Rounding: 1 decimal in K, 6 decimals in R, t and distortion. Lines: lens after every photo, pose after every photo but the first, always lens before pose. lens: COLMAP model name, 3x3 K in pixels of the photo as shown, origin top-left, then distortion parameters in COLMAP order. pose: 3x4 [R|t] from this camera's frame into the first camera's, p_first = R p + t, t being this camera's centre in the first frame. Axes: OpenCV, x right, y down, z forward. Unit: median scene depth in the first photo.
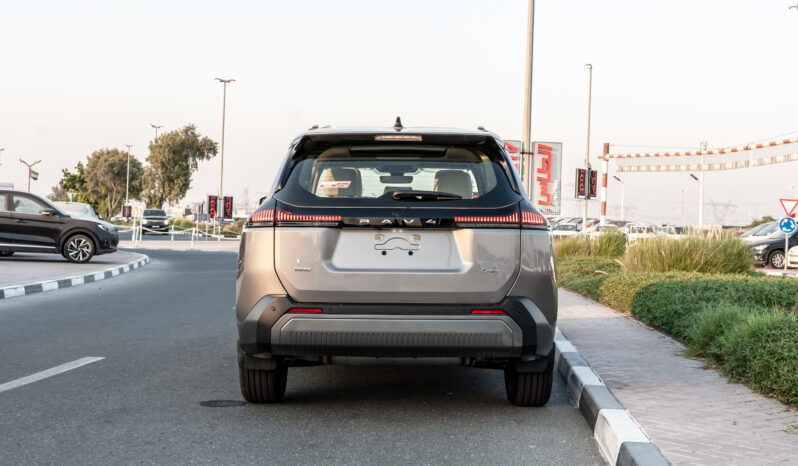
lens RADIAL K [[860.3, 0, 399.0], [0, 860.3, 233.0], [0, 0, 1]] dist [-0.009483, 0.000306]
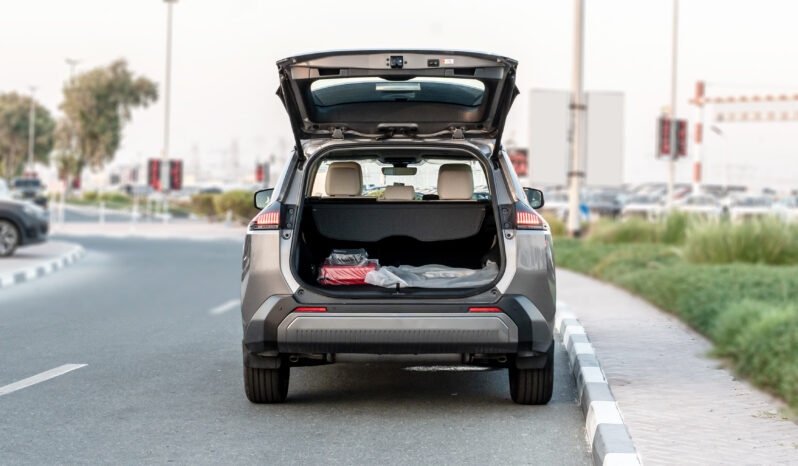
lens RADIAL K [[787.5, 0, 399.0], [0, 787.5, 233.0], [0, 0, 1]] dist [0.006152, -0.003995]
pose [[0.999966, -0.008127, 0.001502, -0.005319], [0.008135, 0.999953, -0.005333, 0.009654], [-0.001459, 0.005345, 0.999985, 0.137872]]
